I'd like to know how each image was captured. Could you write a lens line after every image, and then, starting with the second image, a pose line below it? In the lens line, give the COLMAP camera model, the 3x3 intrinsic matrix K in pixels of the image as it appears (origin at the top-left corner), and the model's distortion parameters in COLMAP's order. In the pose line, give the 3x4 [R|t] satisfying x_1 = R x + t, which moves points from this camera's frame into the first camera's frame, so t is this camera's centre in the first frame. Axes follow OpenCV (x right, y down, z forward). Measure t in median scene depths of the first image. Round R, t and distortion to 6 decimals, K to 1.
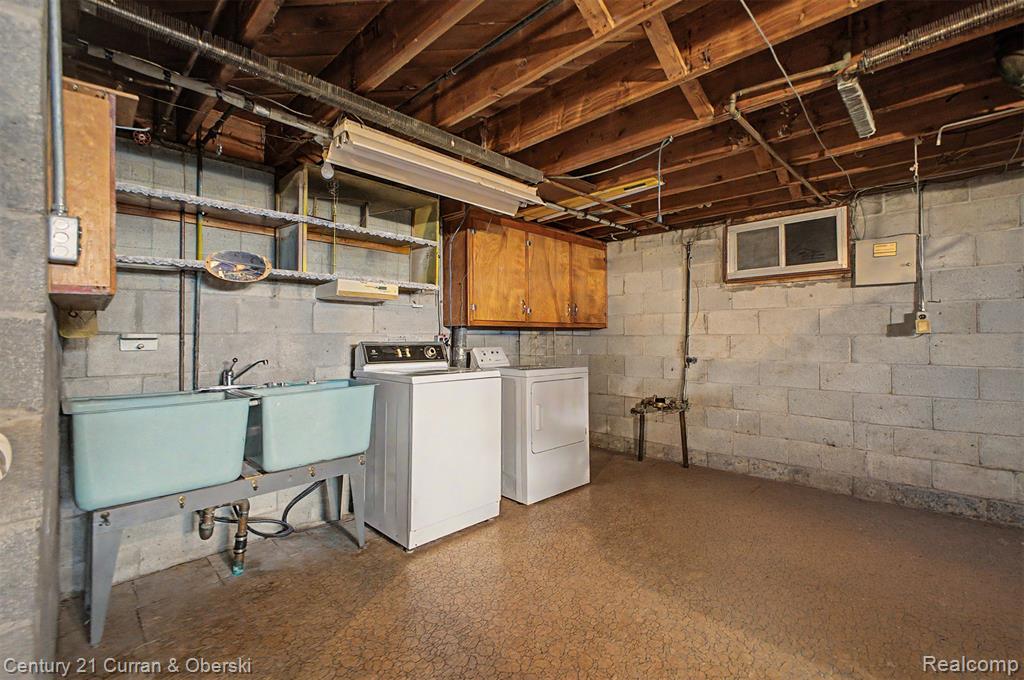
lens RADIAL K [[438.4, 0, 511.7], [0, 438.4, 334.1], [0, 0, 1]] dist [0.015569, -0.000865]
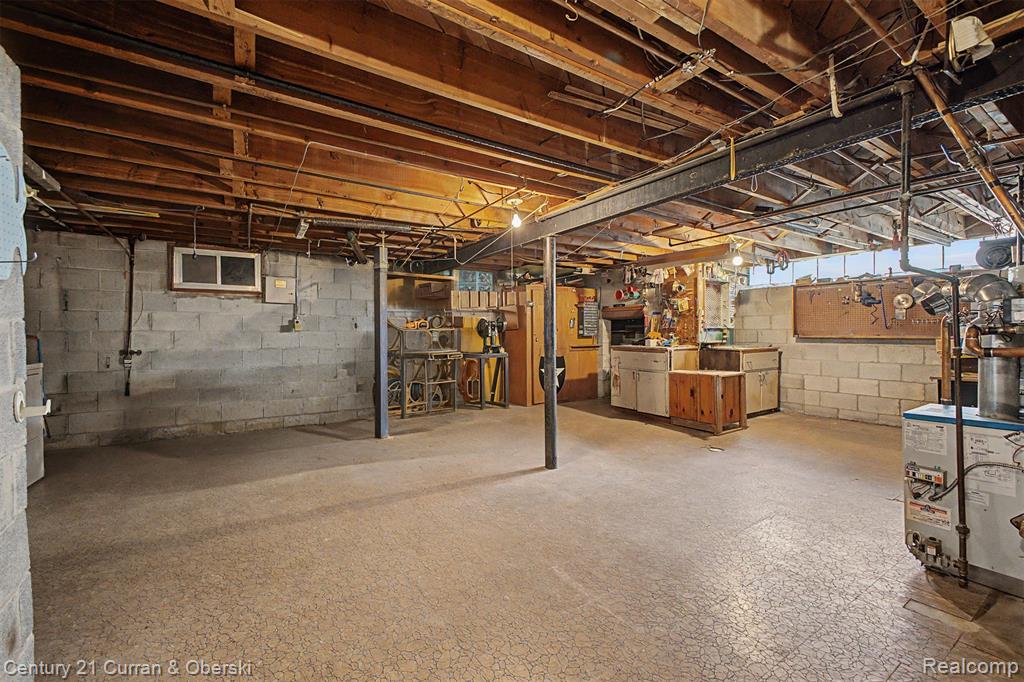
lens RADIAL K [[410.2, 0, 514.0], [0, 410.2, 334.5], [0, 0, 1]] dist [0.018138, -0.003482]
pose [[0.220717, -0.004773, 0.975326, -0.530441], [-0.003191, 0.999979, 0.005616, 0.001304], [-0.975333, -0.004352, 0.220697, -0.264092]]
